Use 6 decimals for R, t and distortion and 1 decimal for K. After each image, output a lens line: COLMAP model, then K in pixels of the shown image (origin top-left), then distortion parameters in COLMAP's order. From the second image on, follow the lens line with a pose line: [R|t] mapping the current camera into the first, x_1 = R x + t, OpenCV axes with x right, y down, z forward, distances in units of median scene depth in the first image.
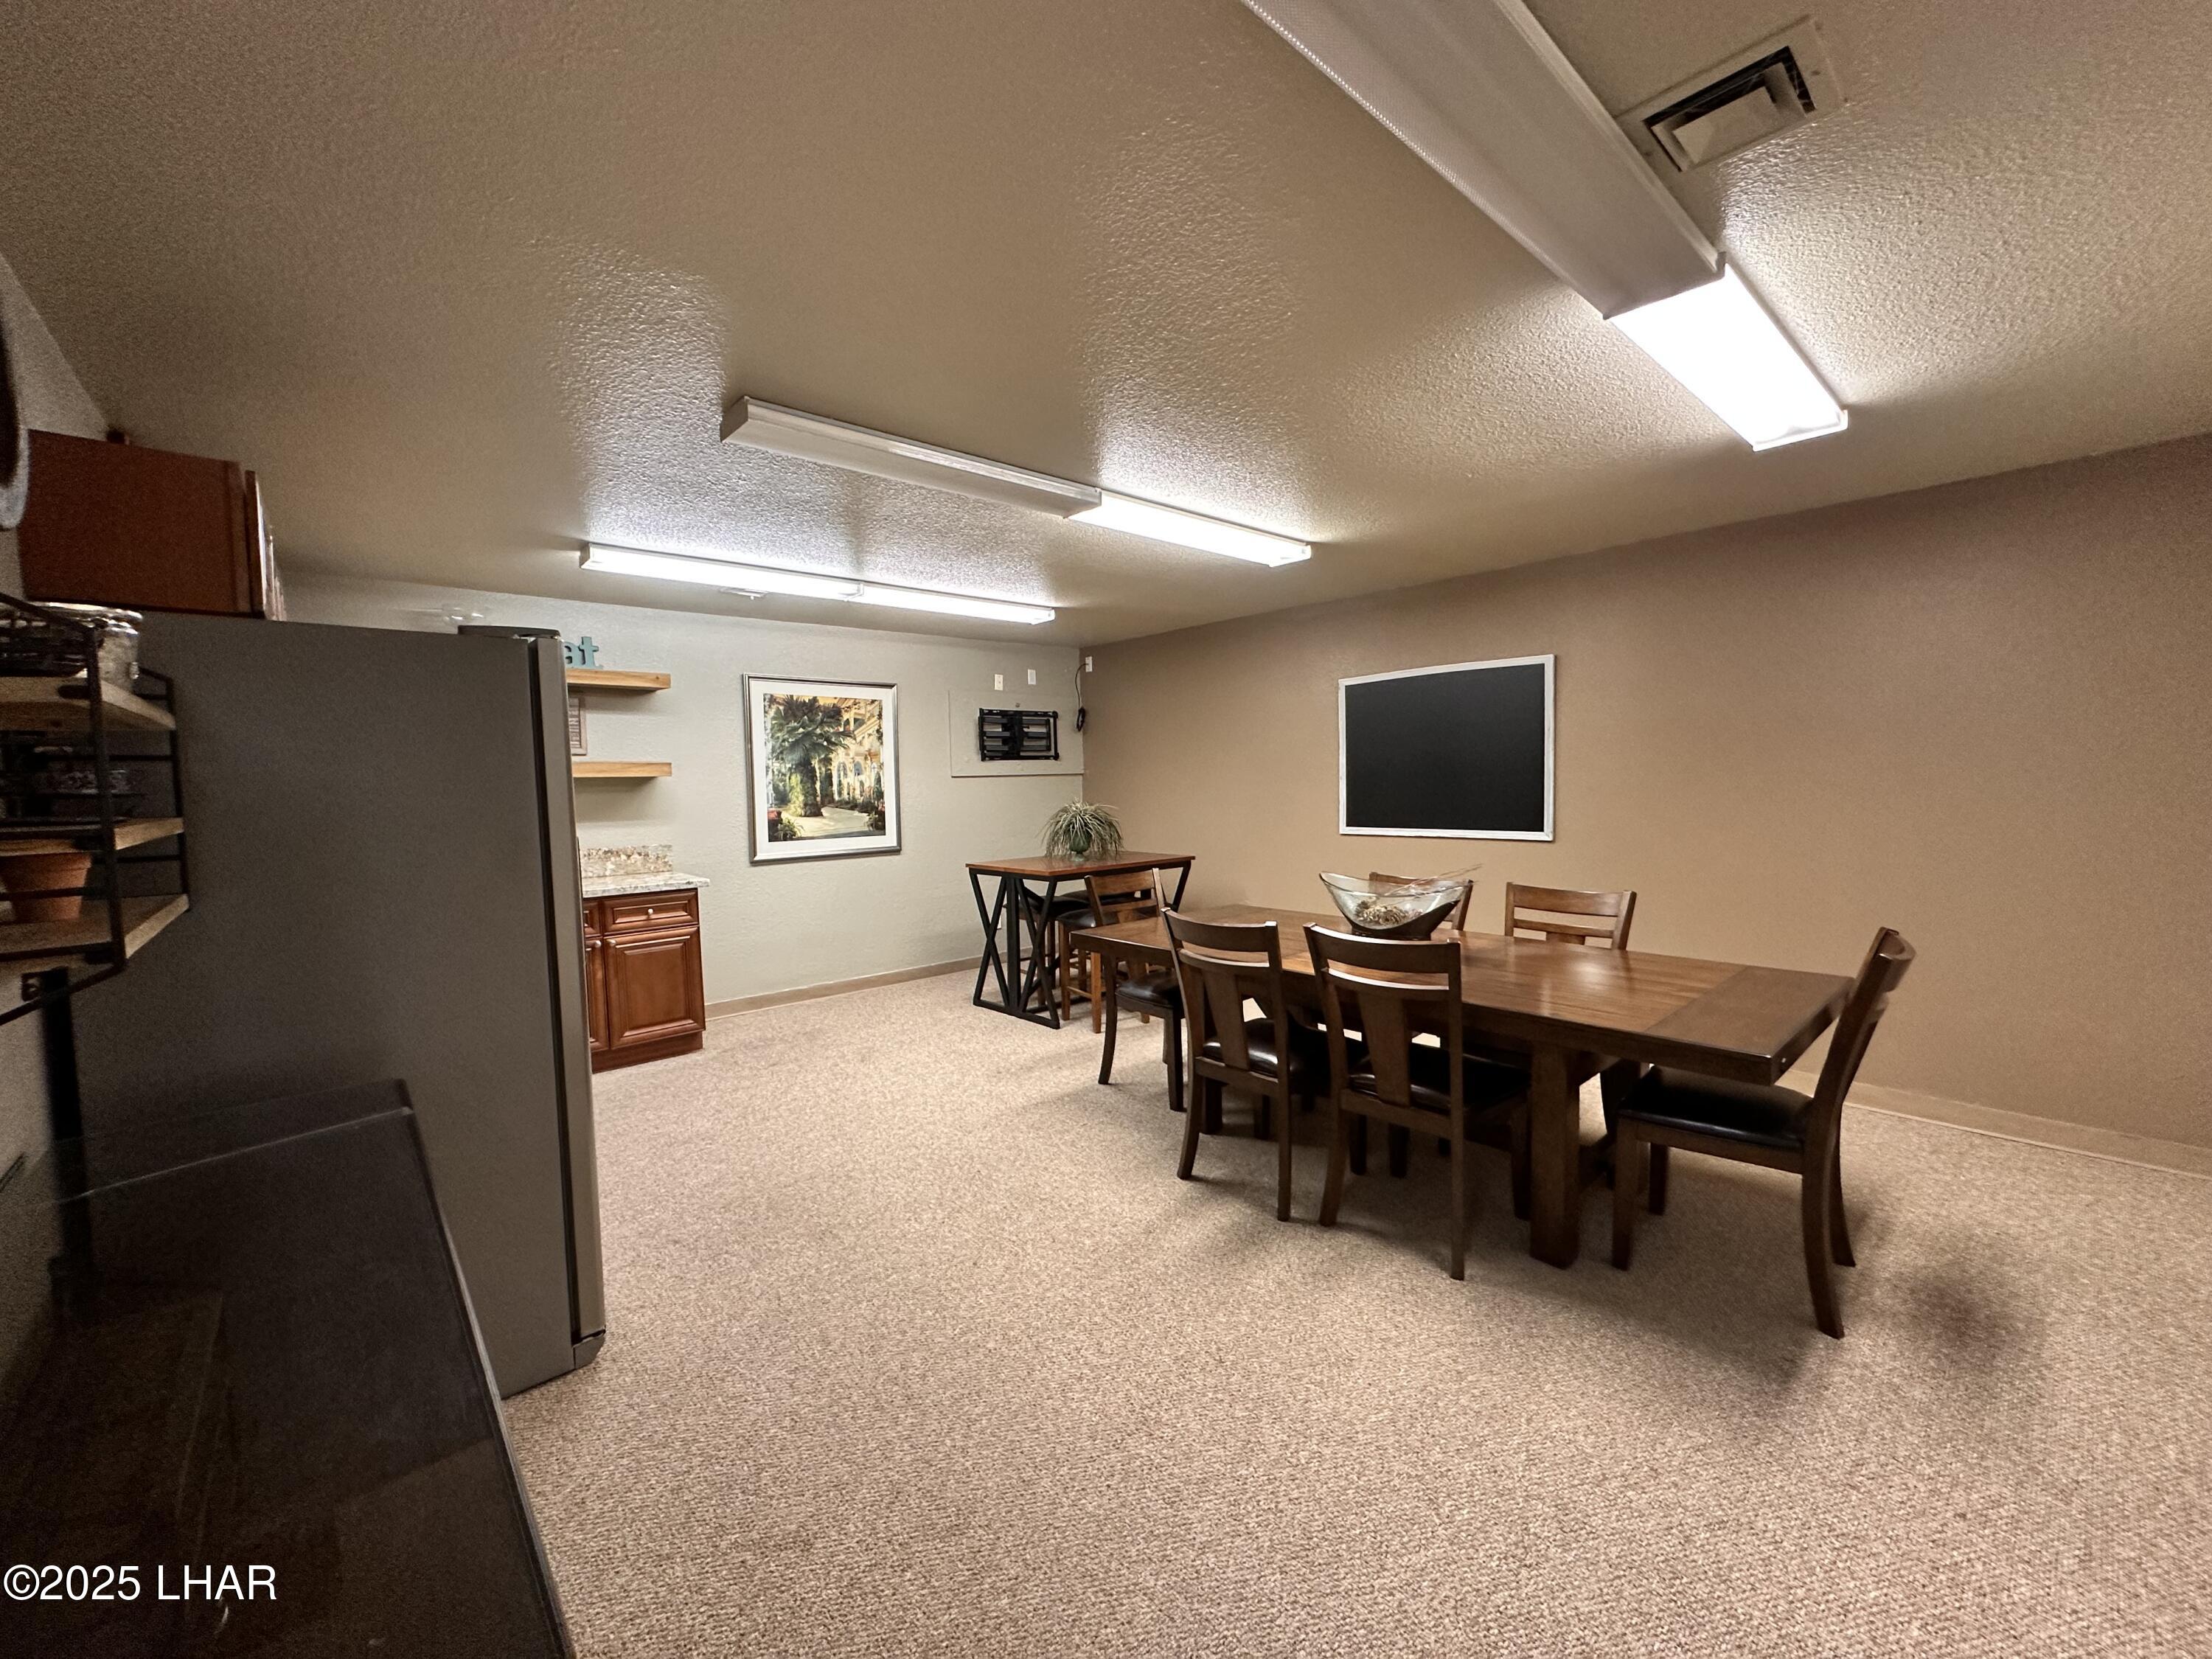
lens RADIAL K [[883.9, 0, 1104.0], [0, 883.9, 829.7], [0, 0, 1]] dist [-0.000346, -0.000016]
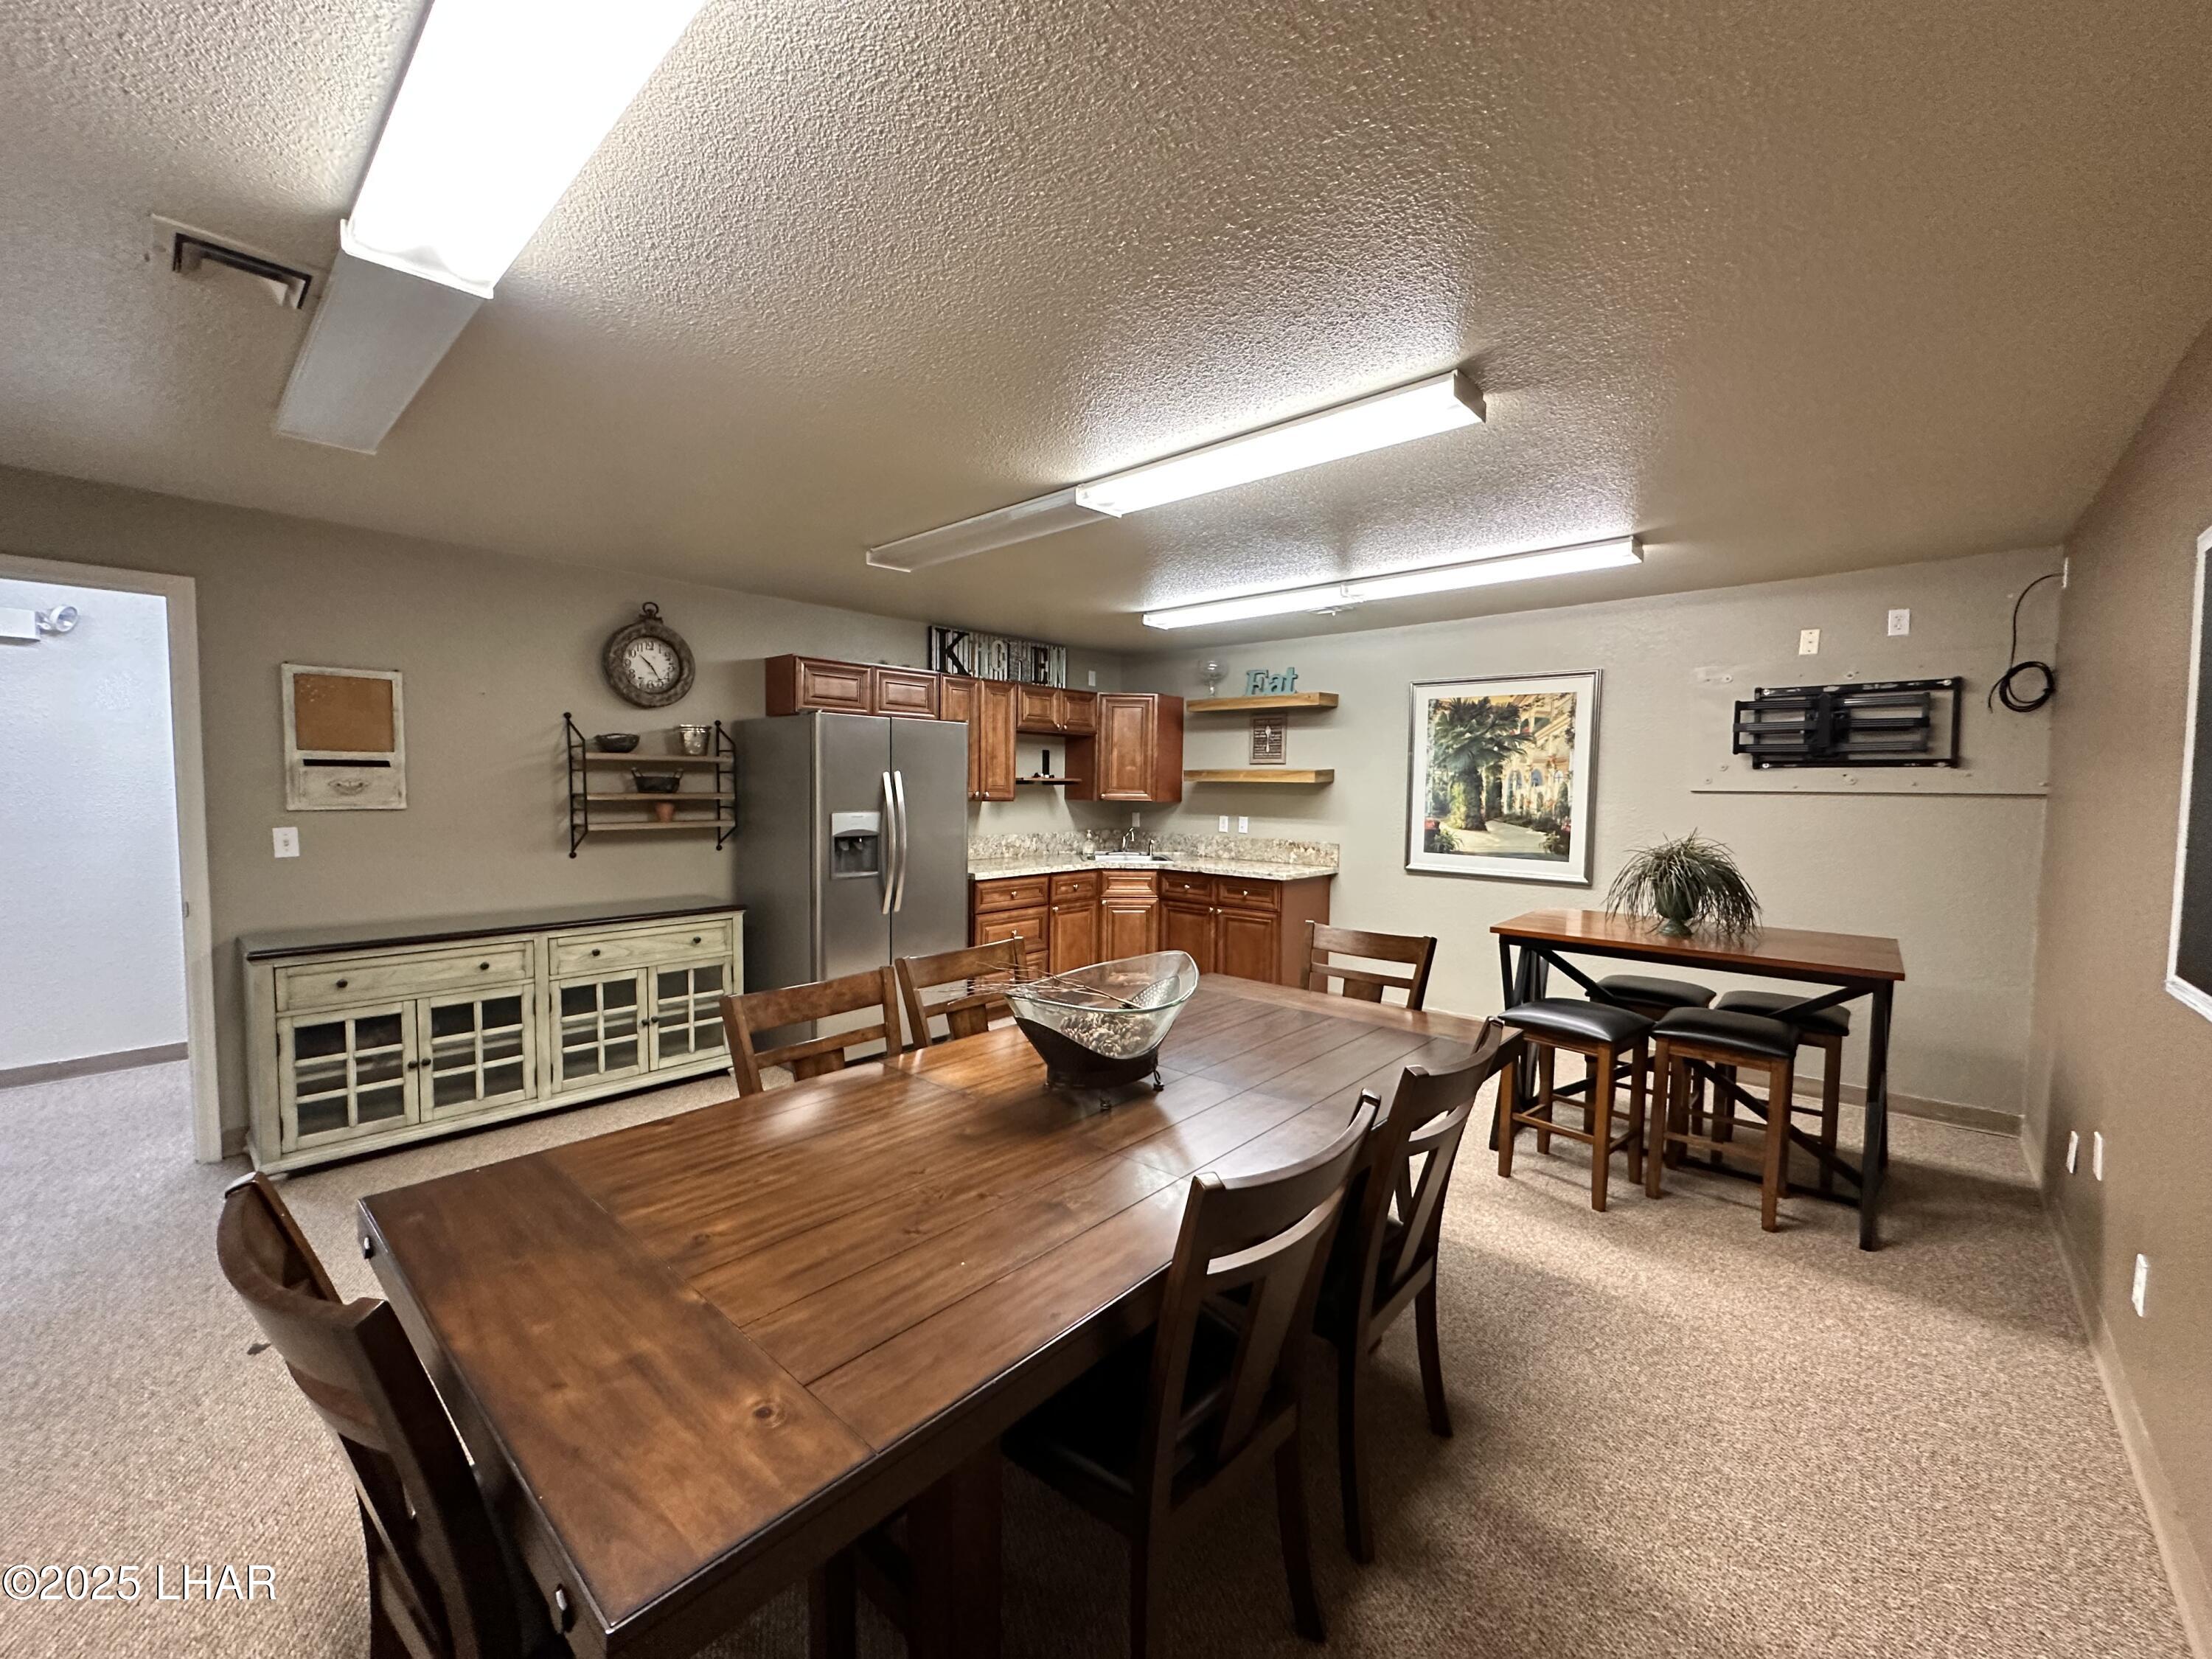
lens RADIAL K [[883.9, 0, 1102.6], [0, 883.9, 830.5], [0, 0, 1]] dist [-0.000346, -0.000016]
pose [[0.110860, 0.075595, -0.990957, 0.517575], [-0.071822, 0.995105, 0.067877, -0.048041], [0.991237, 0.063648, 0.115747, 0.511984]]
